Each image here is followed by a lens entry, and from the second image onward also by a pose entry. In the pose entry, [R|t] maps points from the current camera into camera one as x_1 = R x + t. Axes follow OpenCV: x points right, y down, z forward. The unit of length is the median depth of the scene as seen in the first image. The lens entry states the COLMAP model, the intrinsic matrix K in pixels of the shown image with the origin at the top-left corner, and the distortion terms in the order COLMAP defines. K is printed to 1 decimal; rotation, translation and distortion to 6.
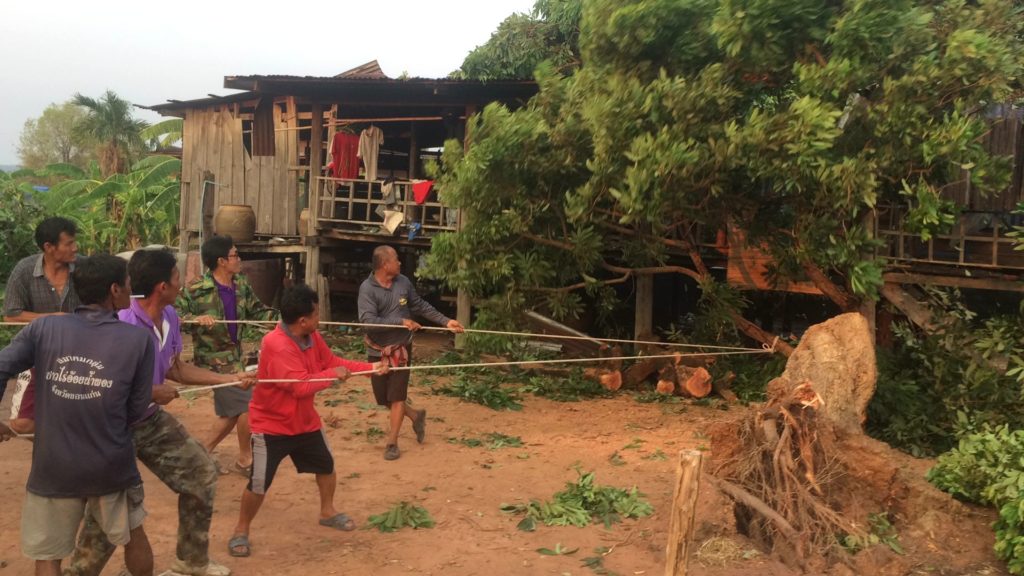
lens RADIAL K [[980.2, 0, 512.0], [0, 980.2, 288.0], [0, 0, 1]] dist [0.066522, -0.017409]
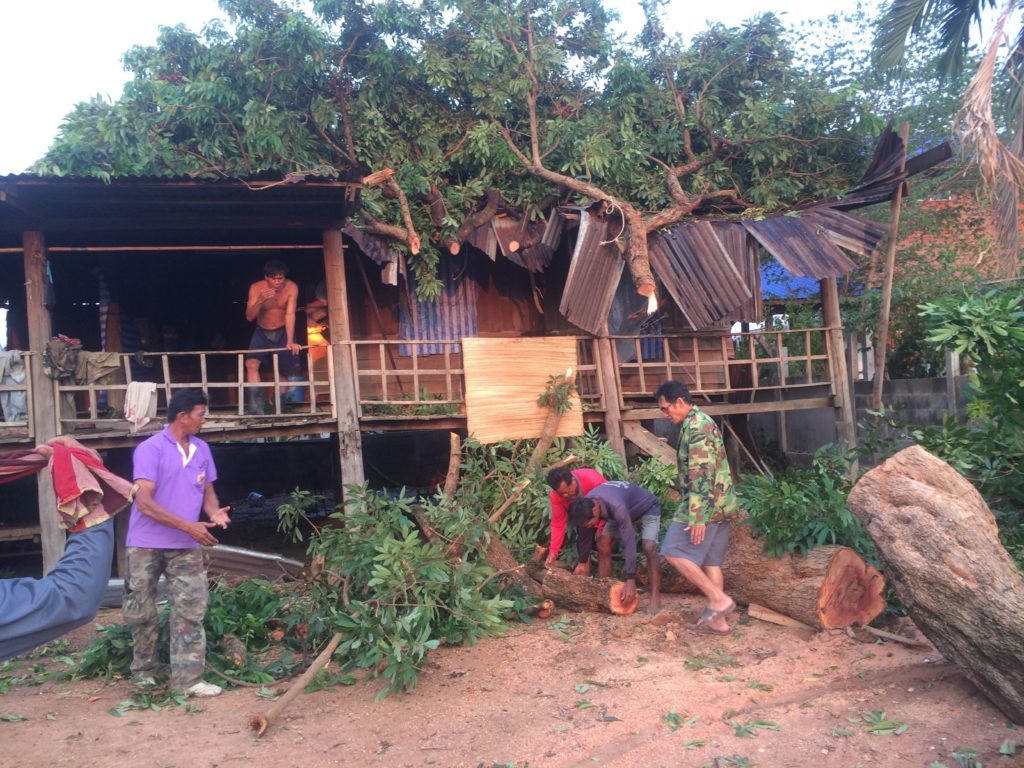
lens RADIAL K [[889.5, 0, 512.0], [0, 889.5, 384.0], [0, 0, 1]] dist [0.096550, -0.119990]
pose [[0.787196, -0.089942, 0.610109, -0.161399], [0.139178, 0.989695, -0.033675, -0.021599], [-0.600793, 0.111423, 0.791601, 0.340562]]
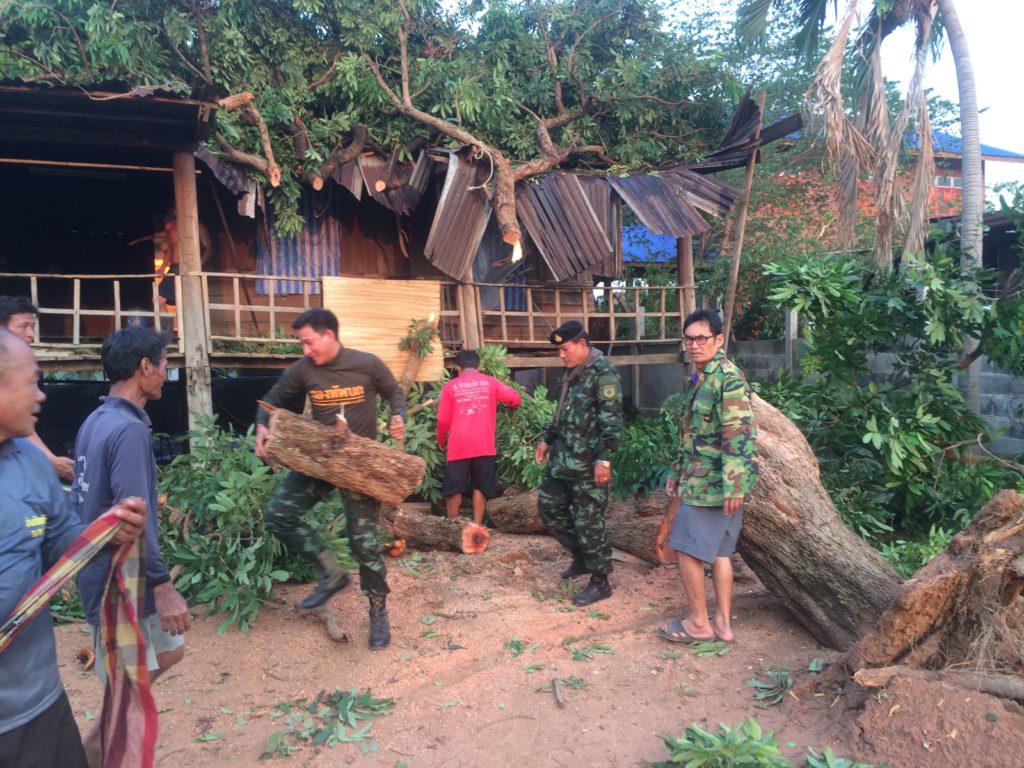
lens RADIAL K [[889.5, 0, 512.0], [0, 889.5, 384.0], [0, 0, 1]] dist [0.096550, -0.119990]
pose [[0.690402, -0.093023, 0.717420, -0.159390], [0.100826, 0.994392, 0.031906, -0.012856], [-0.716365, 0.050307, 0.695910, 0.340218]]
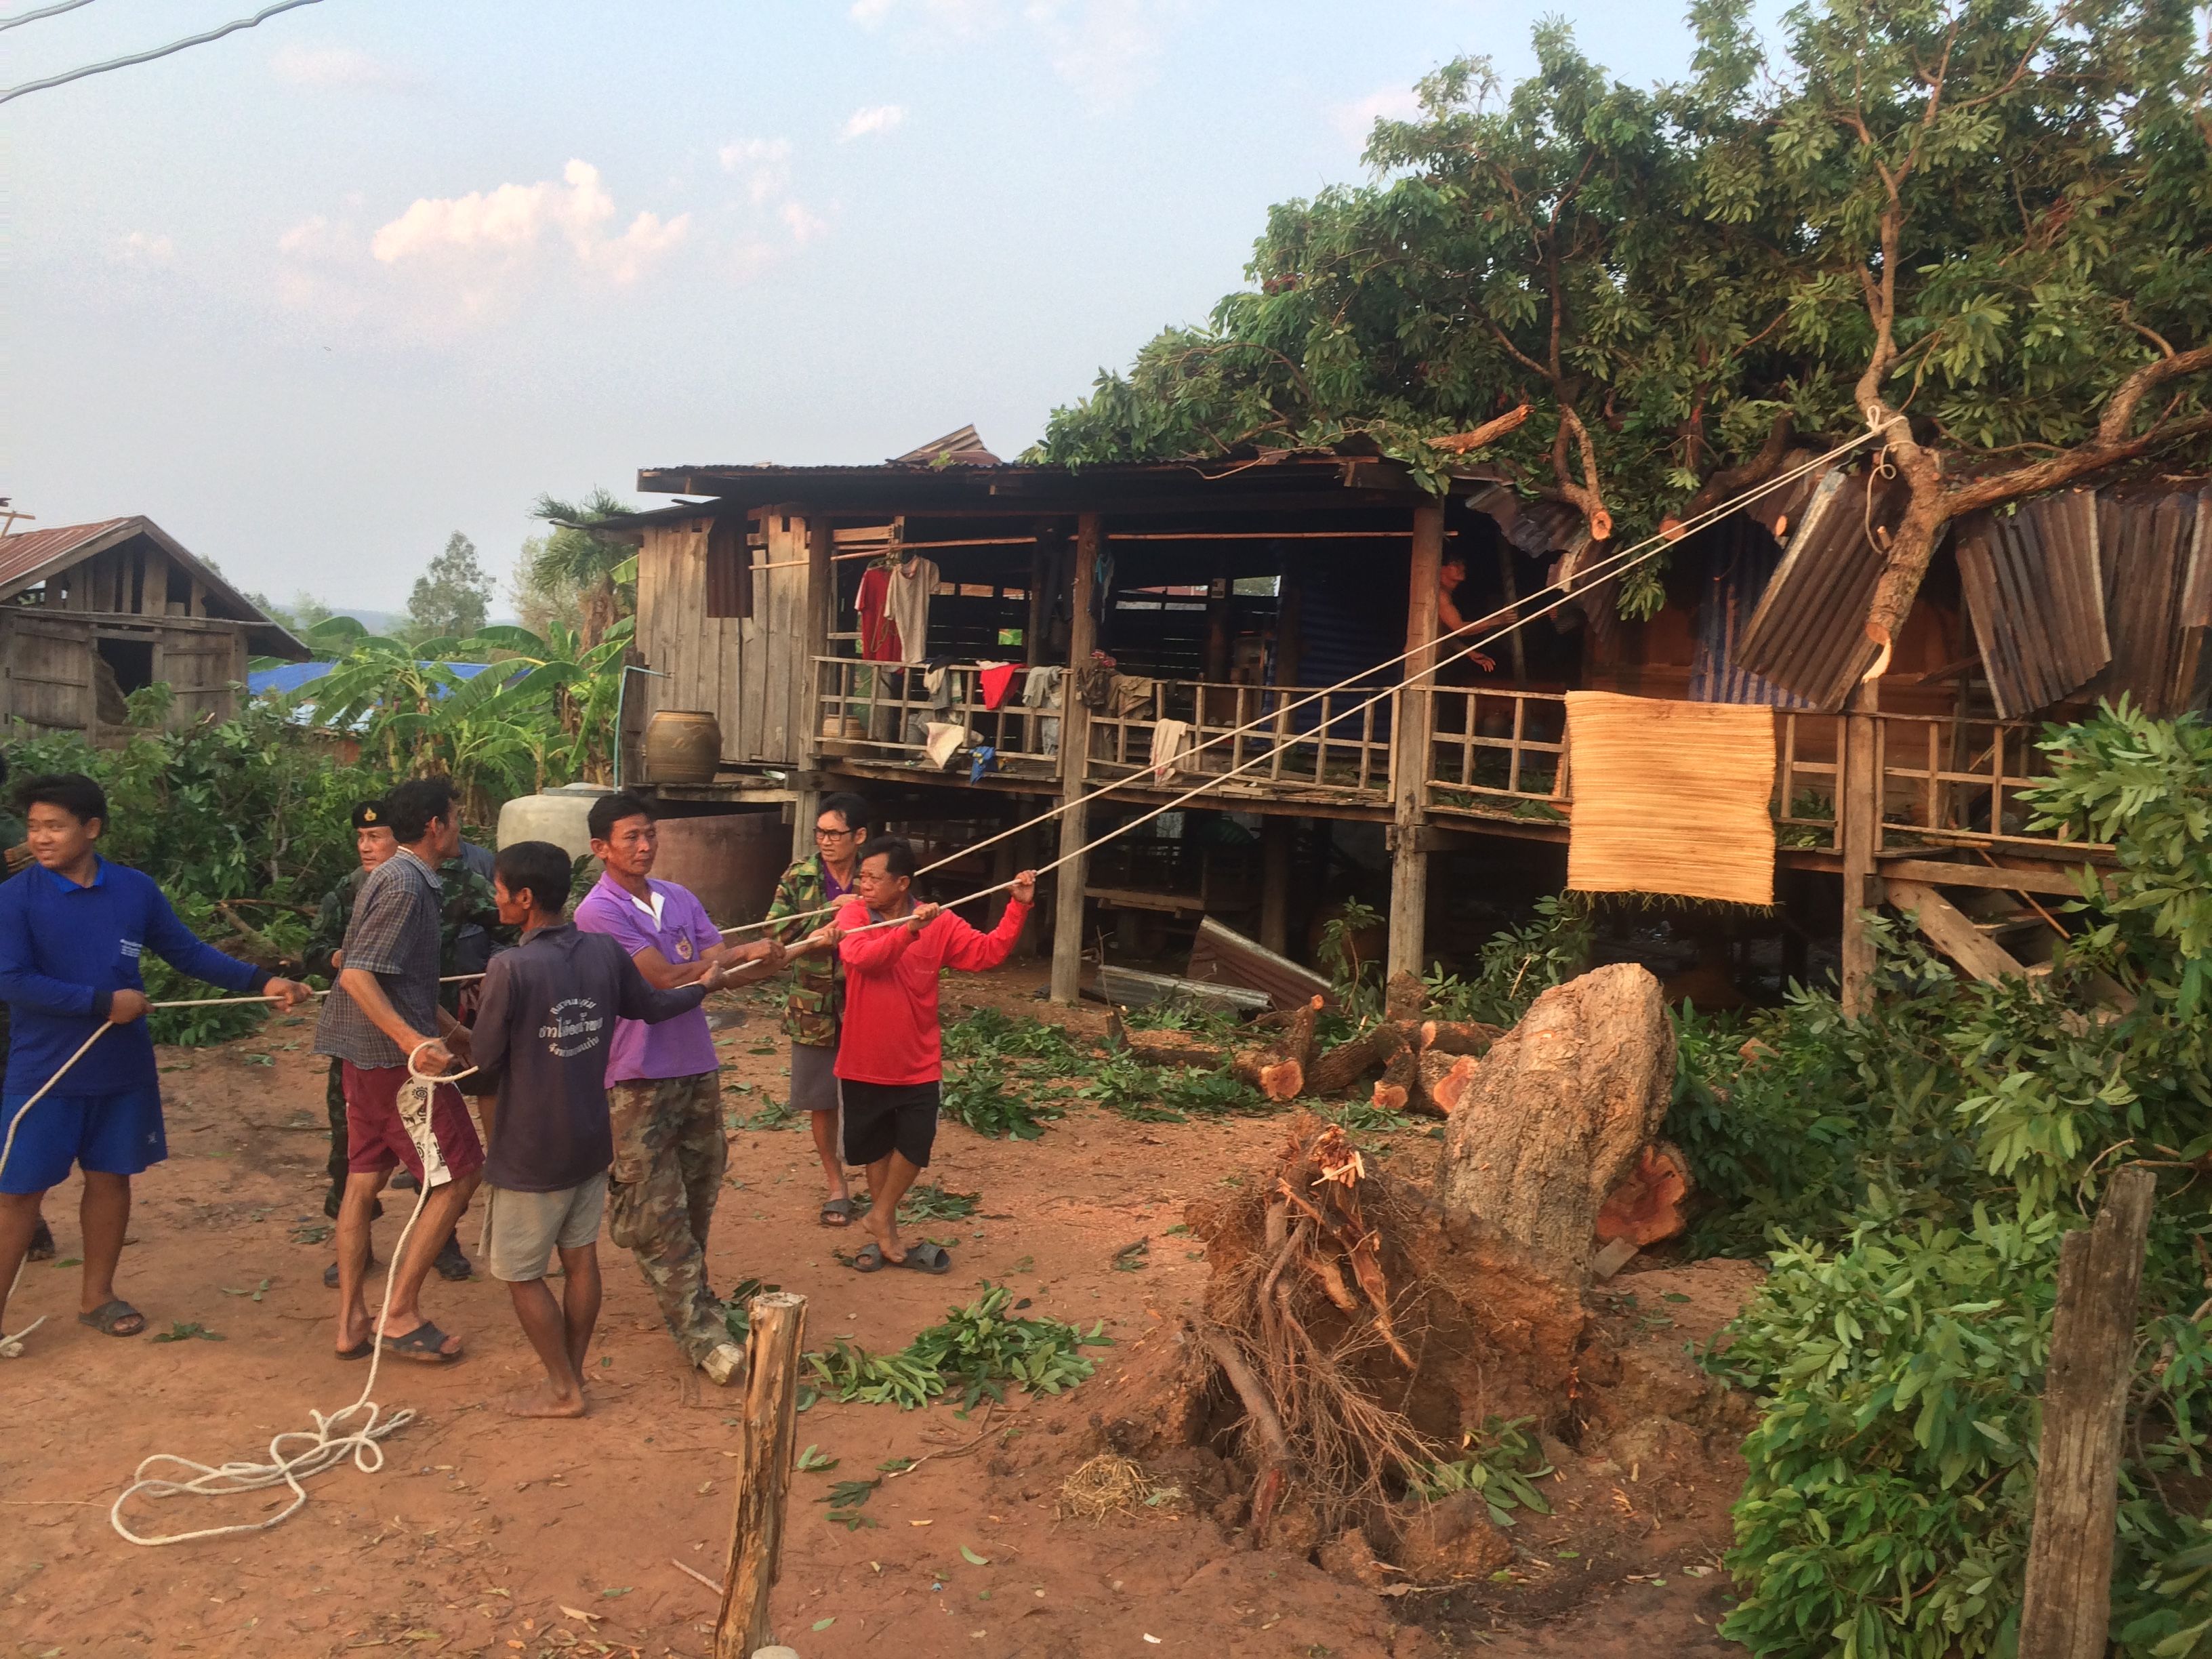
lens RADIAL K [[1921.4, 0, 1106.0], [0, 1921.4, 829.5], [0, 0, 1]] dist [0.096550, -0.119990]
pose [[0.983404, 0.006817, -0.181302, 0.143648], [-0.008757, 0.999913, -0.009901, -0.014240], [0.181218, 0.011325, 0.983378, 0.033389]]
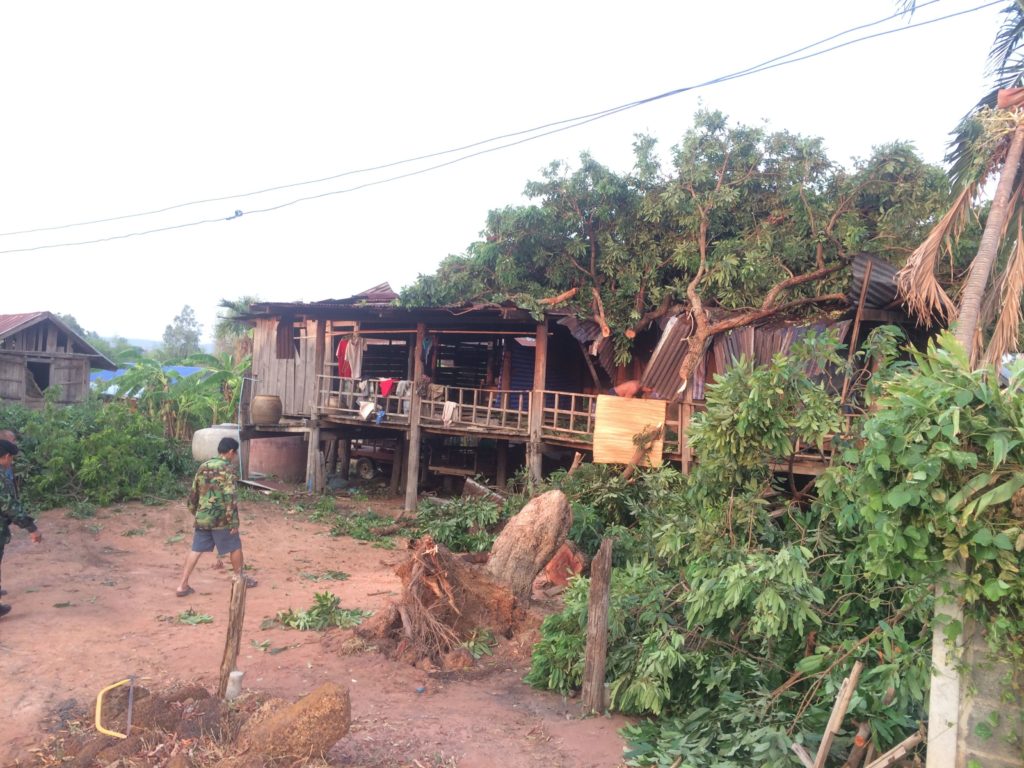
lens RADIAL K [[889.5, 0, 512.0], [0, 889.5, 384.0], [0, 0, 1]] dist [0.096550, -0.119990]
pose [[0.987882, 0.000883, -0.155204, 0.256496], [-0.012534, 0.997172, -0.074104, -0.016517], [0.154700, 0.075152, 0.985099, -0.144566]]
